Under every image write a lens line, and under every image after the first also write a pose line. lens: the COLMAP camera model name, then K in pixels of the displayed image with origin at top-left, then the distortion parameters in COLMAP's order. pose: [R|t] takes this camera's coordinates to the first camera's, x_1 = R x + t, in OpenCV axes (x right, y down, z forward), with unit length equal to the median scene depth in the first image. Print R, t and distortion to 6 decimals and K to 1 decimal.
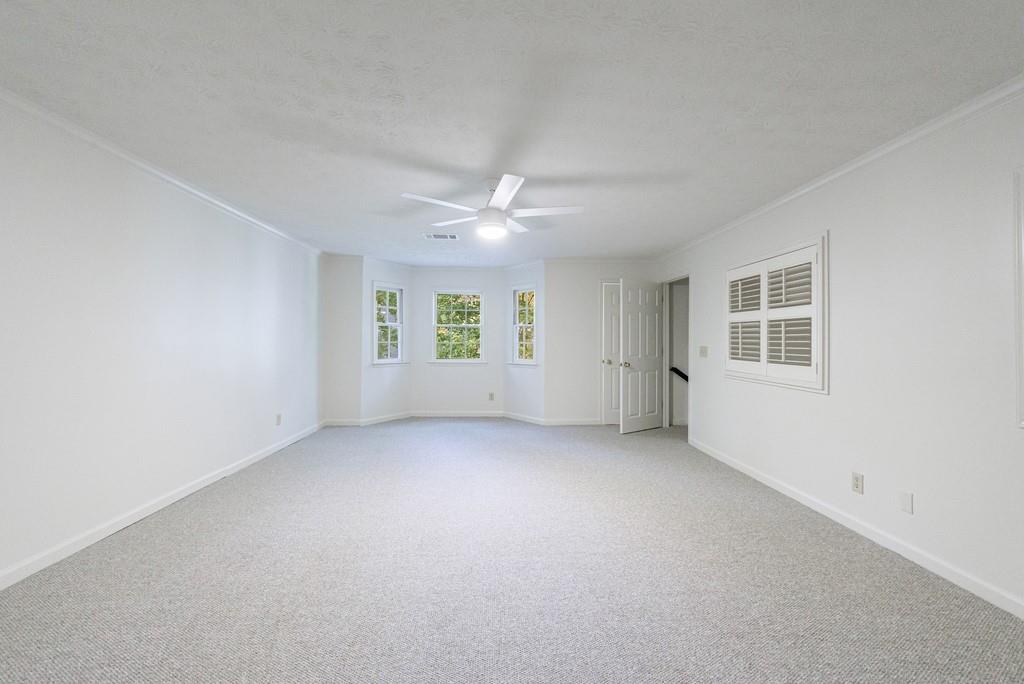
lens RADIAL K [[416.2, 0, 510.5], [0, 416.2, 339.1], [0, 0, 1]] dist [-0.000049, -0.000034]
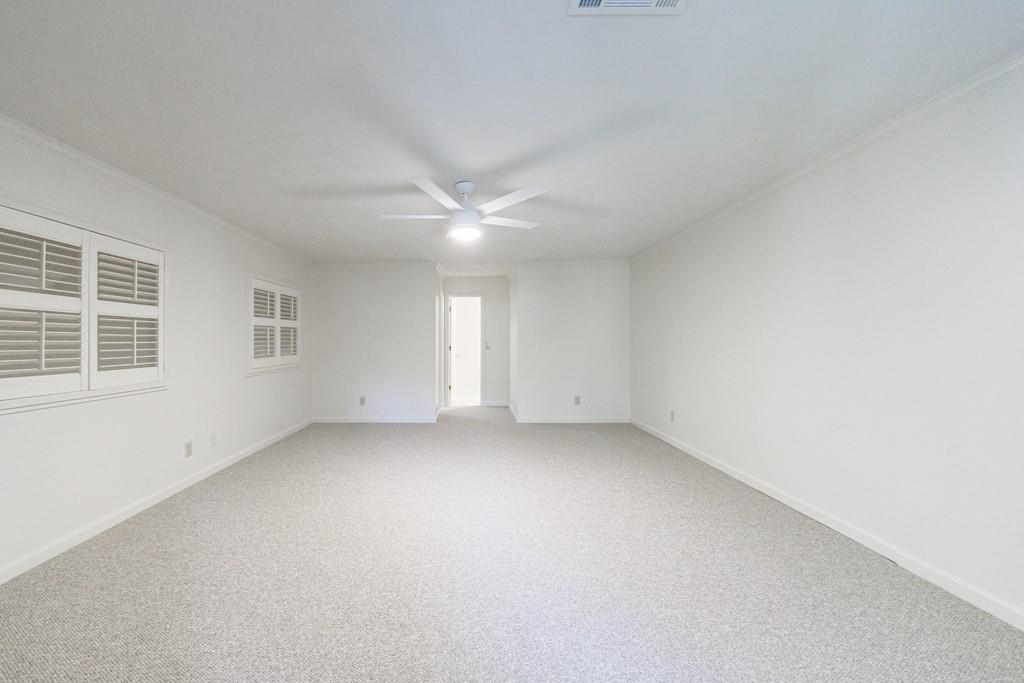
lens RADIAL K [[370.3, 0, 515.7], [0, 370.3, 340.5], [0, 0, 1]] dist [-0.000838, -0.000006]
pose [[-0.998043, -0.004305, -0.062377, -0.101157], [-0.004244, 0.999990, -0.001113, -0.000824], [0.062381, -0.000847, -0.998052, 1.854563]]
